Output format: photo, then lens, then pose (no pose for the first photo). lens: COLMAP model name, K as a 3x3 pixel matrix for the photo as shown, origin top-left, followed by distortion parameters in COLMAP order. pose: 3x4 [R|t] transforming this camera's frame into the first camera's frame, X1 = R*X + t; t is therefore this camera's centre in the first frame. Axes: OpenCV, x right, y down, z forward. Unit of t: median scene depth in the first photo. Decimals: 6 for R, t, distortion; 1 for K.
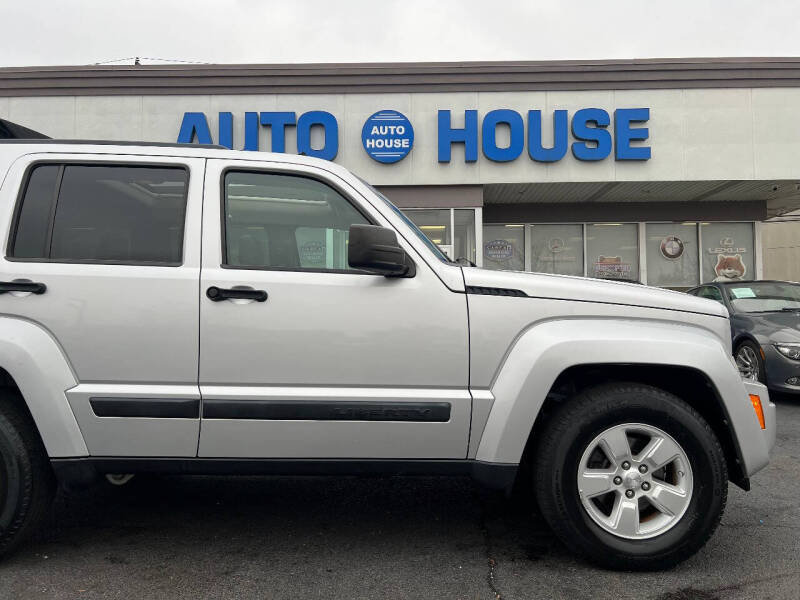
lens RADIAL K [[601.9, 0, 406.8], [0, 601.9, 299.6], [0, 0, 1]] dist [0.060227, -0.063313]
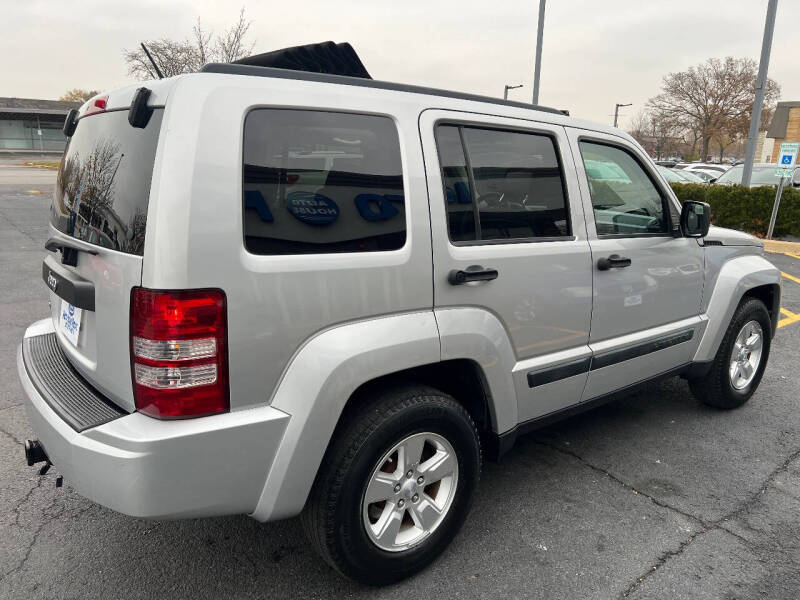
lens RADIAL K [[601.9, 0, 408.5], [0, 601.9, 306.2], [0, 0, 1]] dist [0.060227, -0.063313]
pose [[0.773174, -0.130128, 0.620700, -0.310728], [-0.035232, 0.968398, 0.246909, -0.047355], [-0.633214, -0.212772, 0.744156, 0.090412]]
